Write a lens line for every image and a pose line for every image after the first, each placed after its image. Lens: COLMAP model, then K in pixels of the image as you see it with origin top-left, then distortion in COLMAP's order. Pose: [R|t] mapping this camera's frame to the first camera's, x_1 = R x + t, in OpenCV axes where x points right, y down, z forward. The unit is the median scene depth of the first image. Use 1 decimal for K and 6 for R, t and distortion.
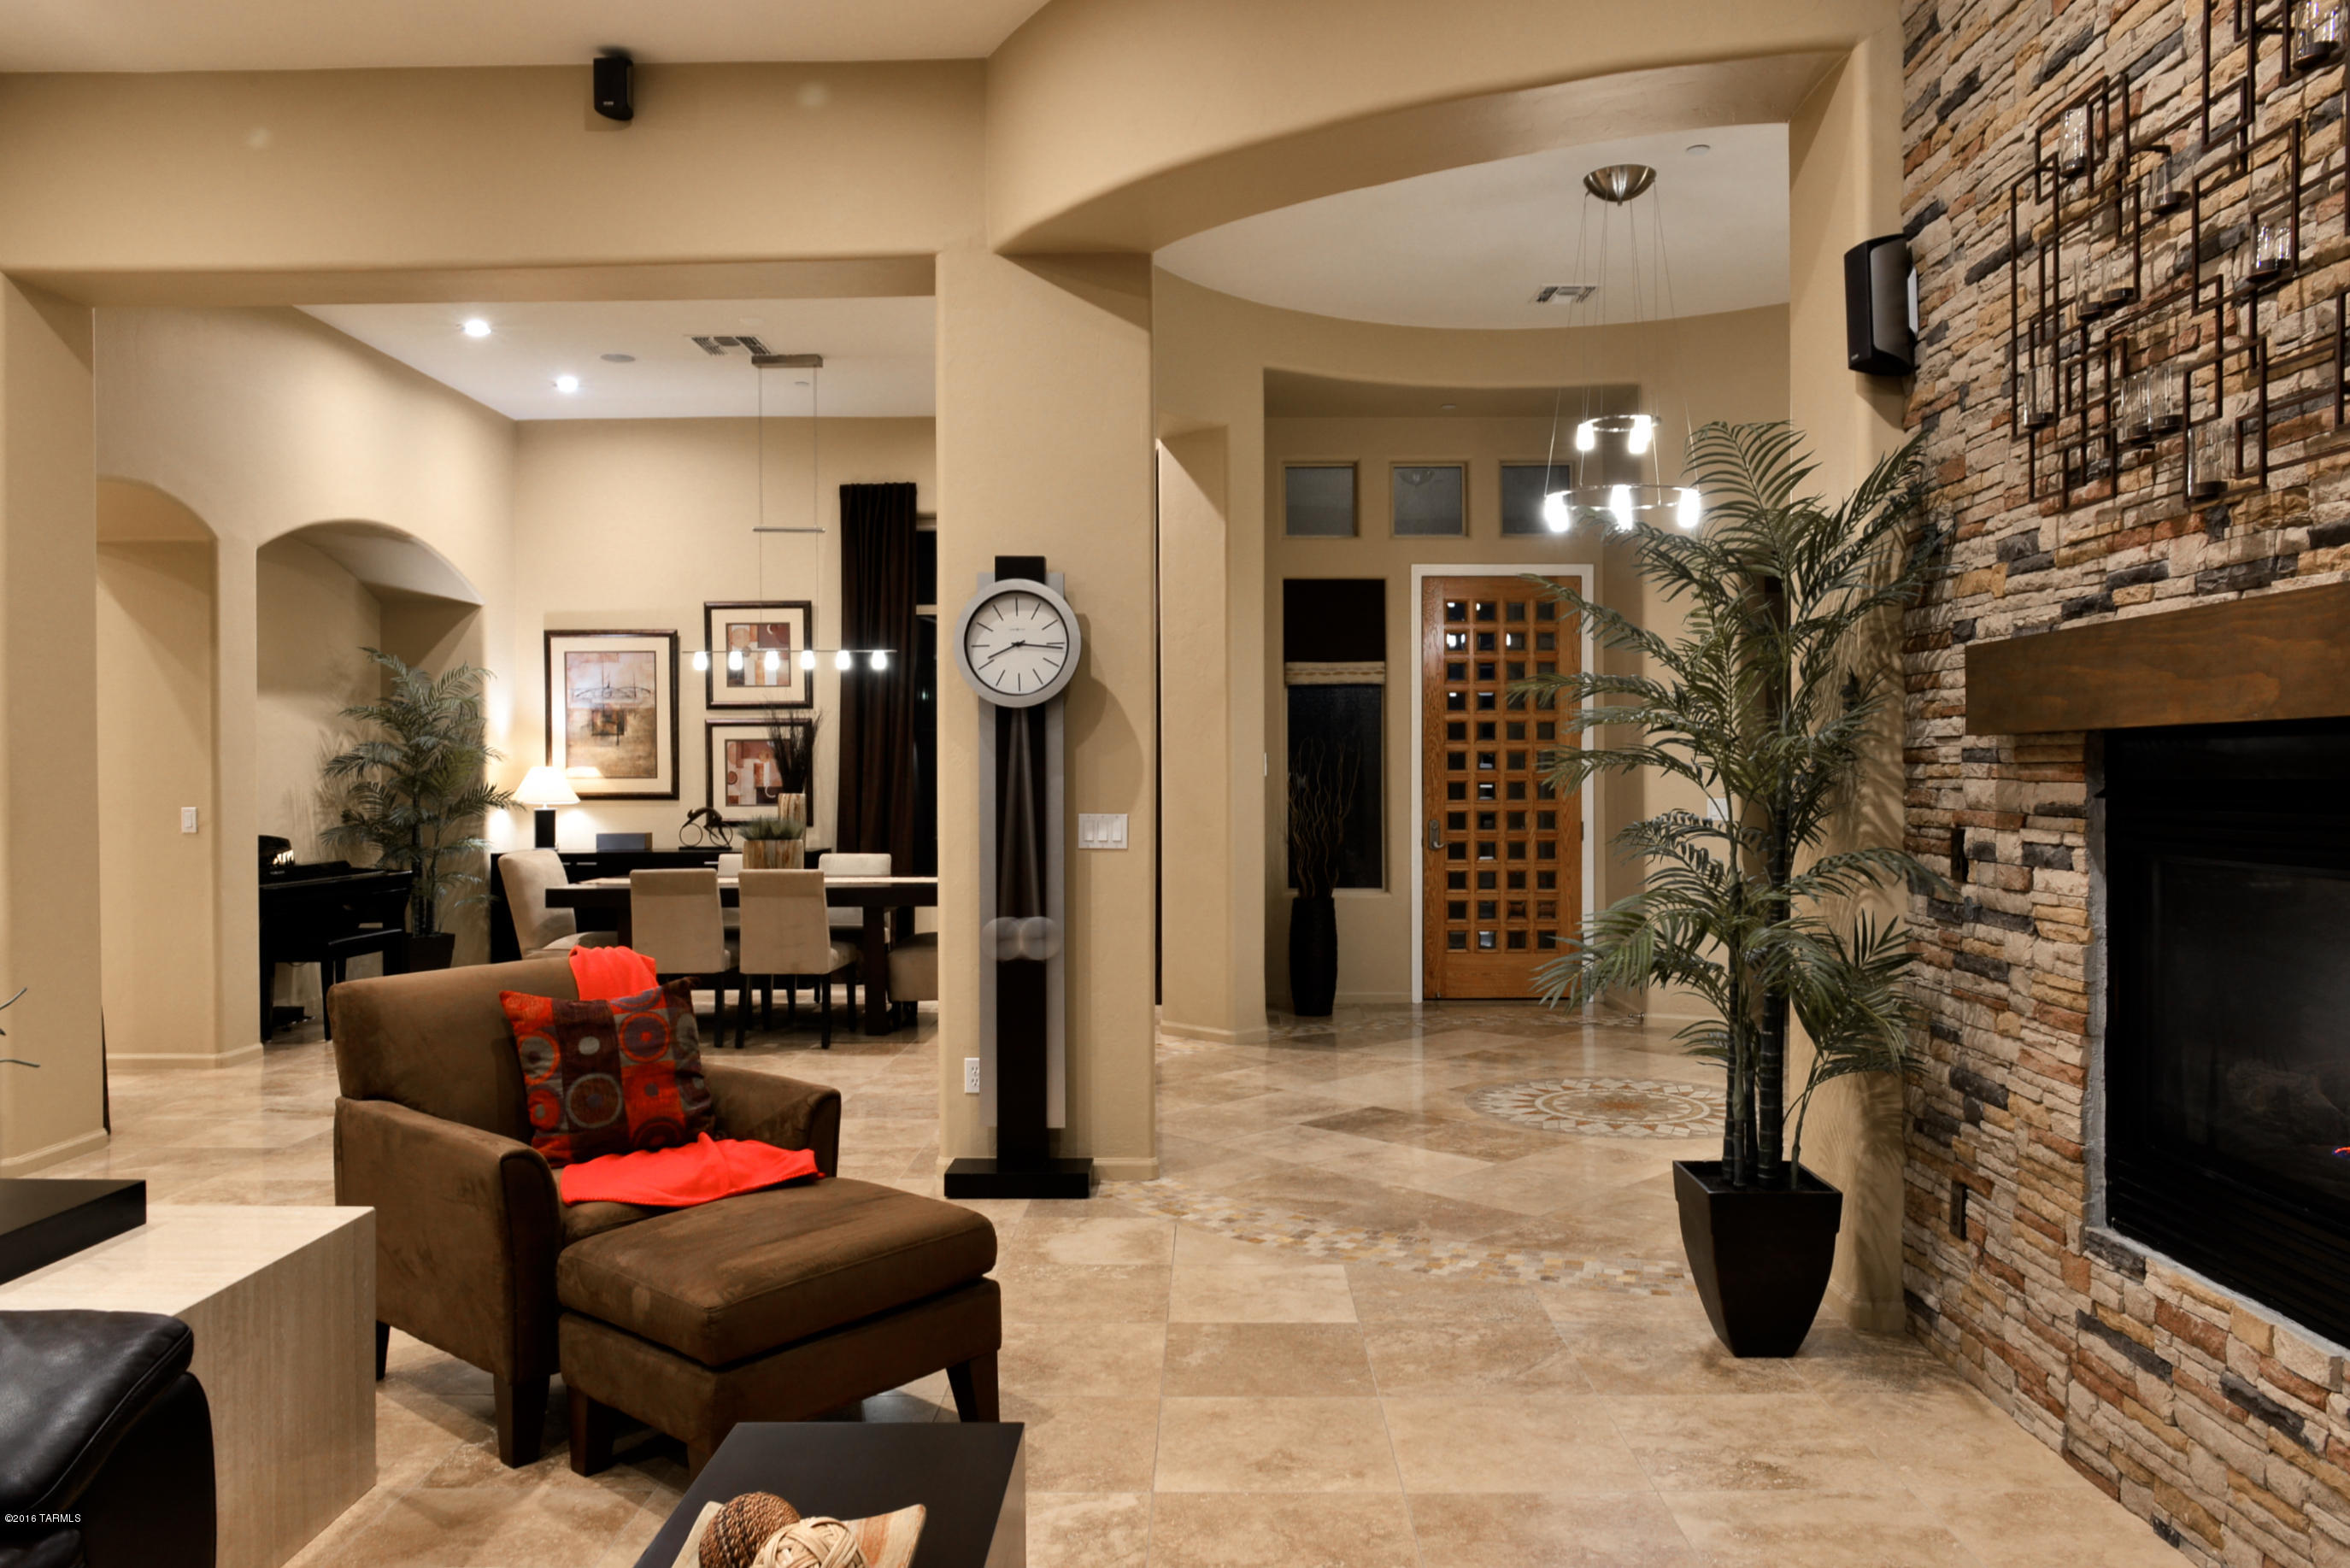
lens RADIAL K [[1630.8, 0, 1183.2], [0, 1630.8, 783.2], [0, 0, 1]] dist [-0.014199, -0.004564]
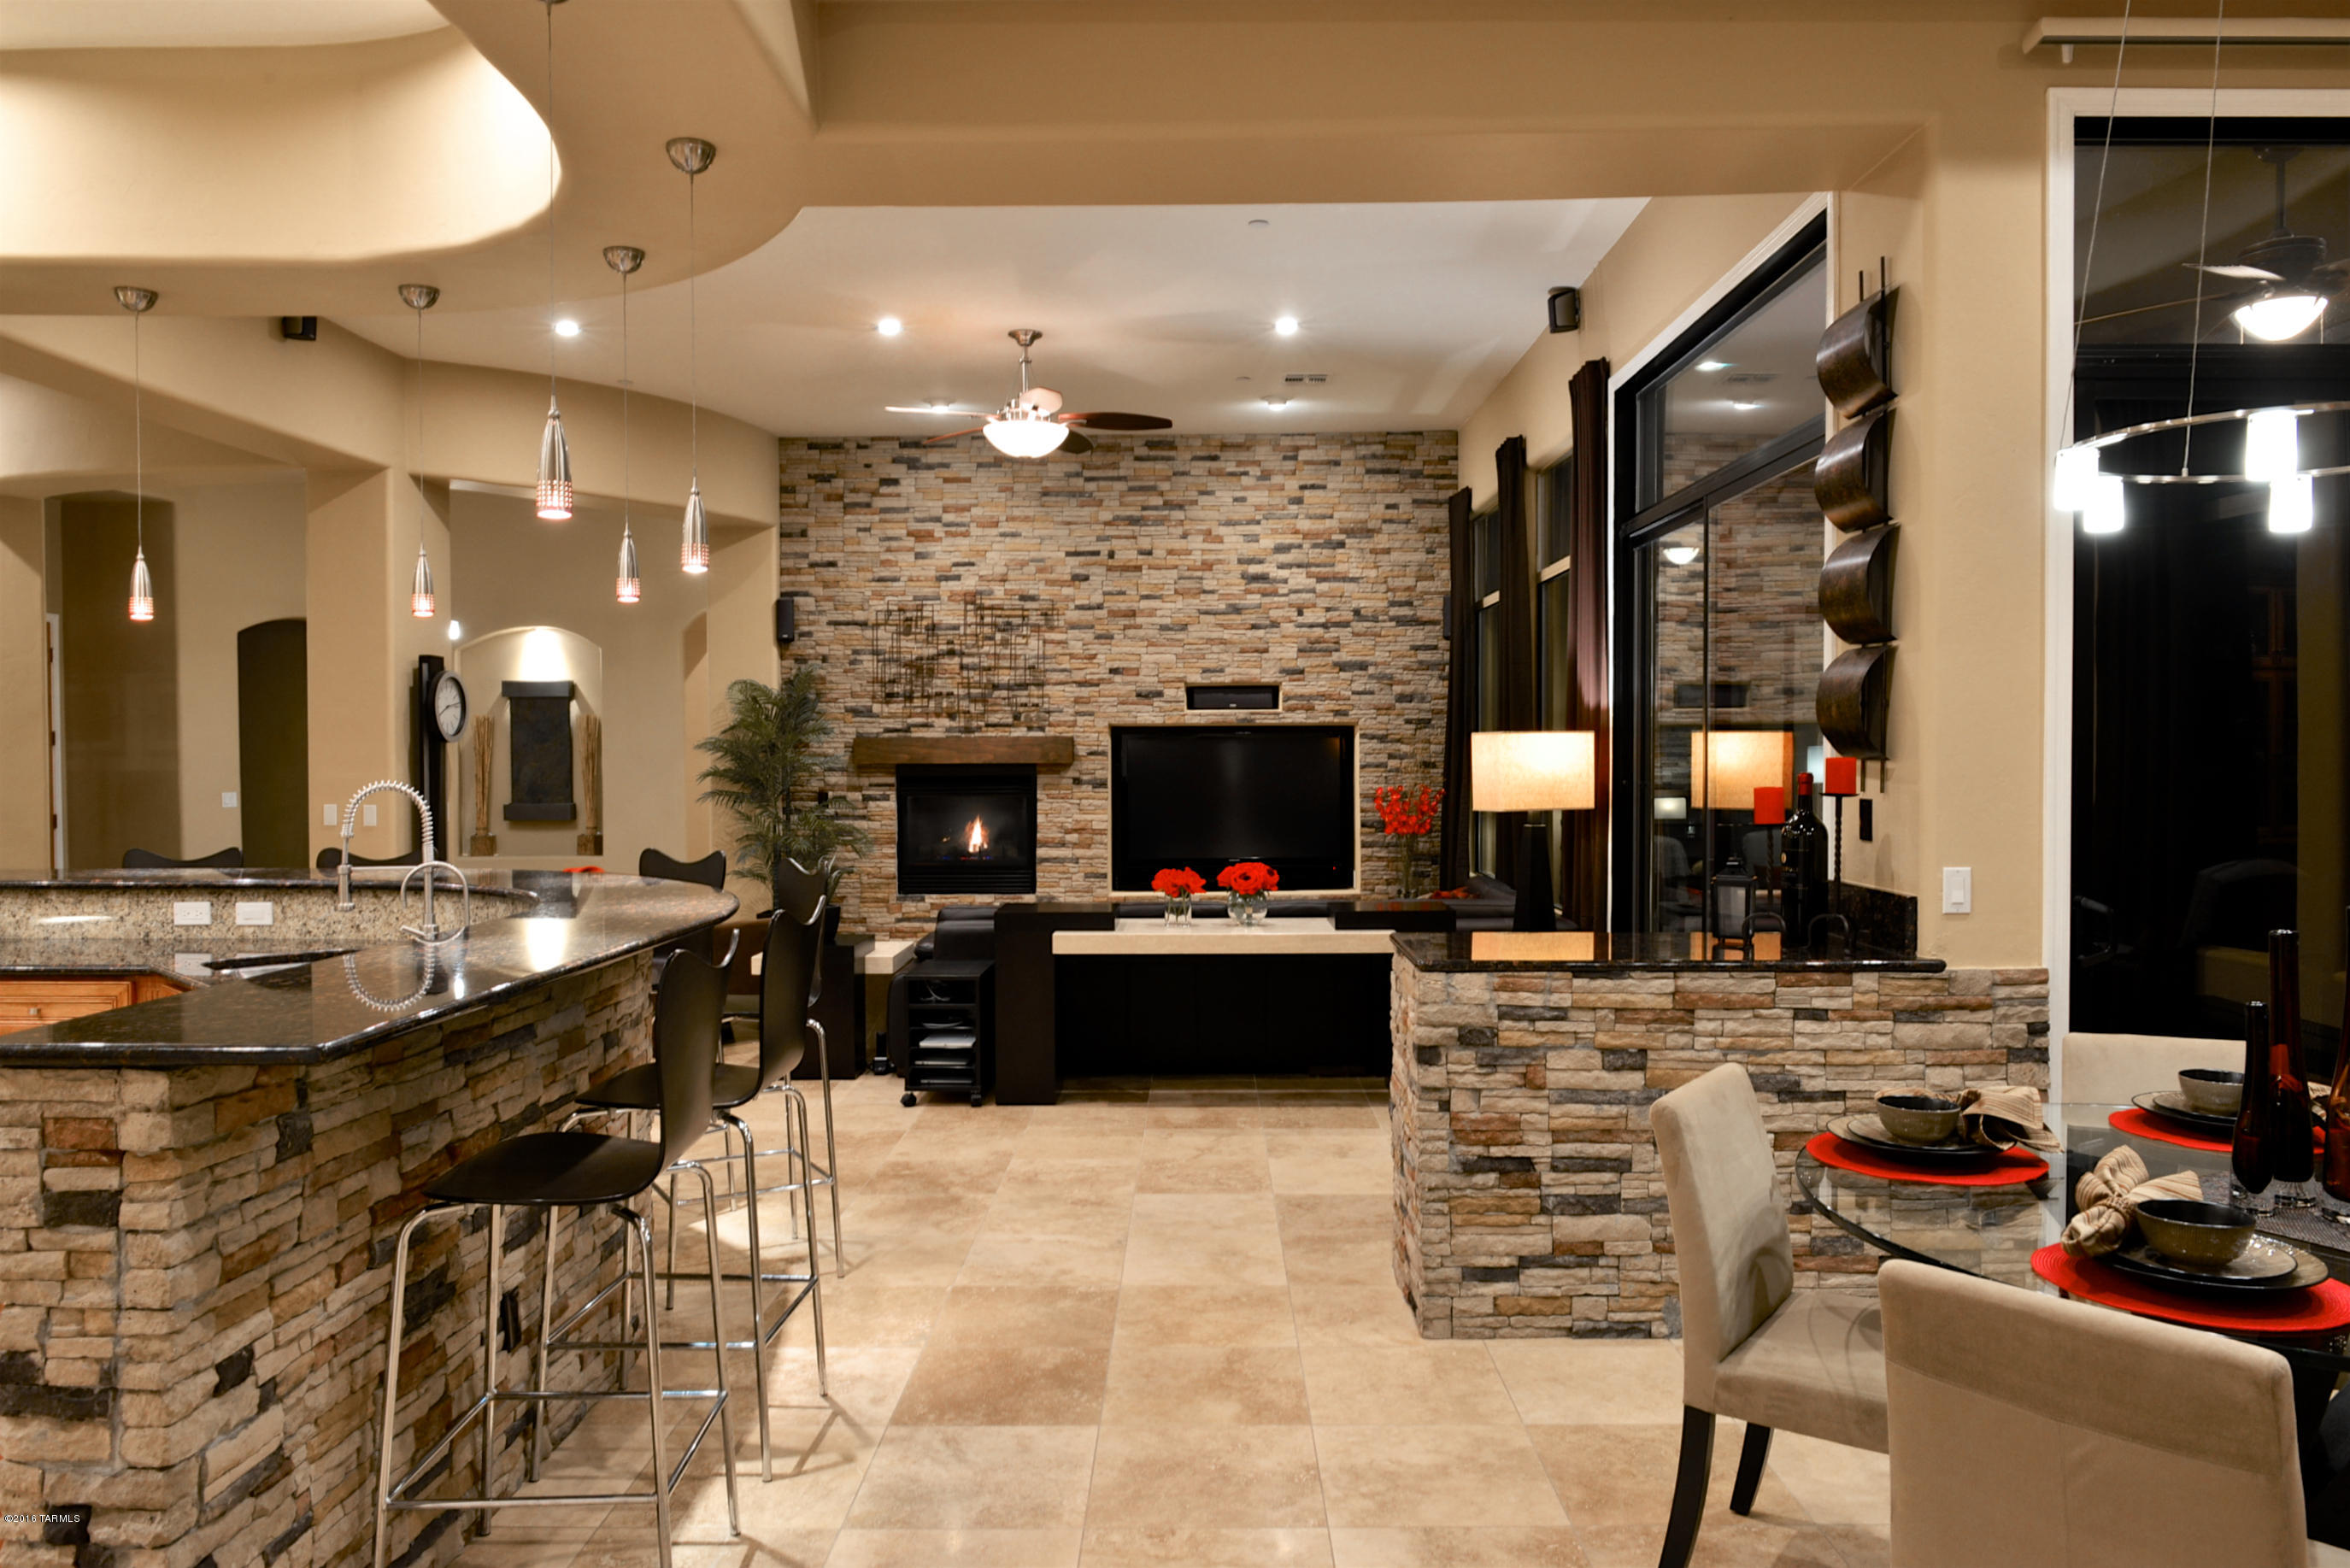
lens RADIAL K [[1602.0, 0, 1187.4], [0, 1602.0, 787.3], [0, 0, 1]] dist [-0.014380, -0.002242]
pose [[-0.009436, -0.017737, 0.999798, -1.088699], [0.009426, 0.999797, 0.017826, -0.012745], [-0.999911, 0.009593, -0.009267, 0.123637]]
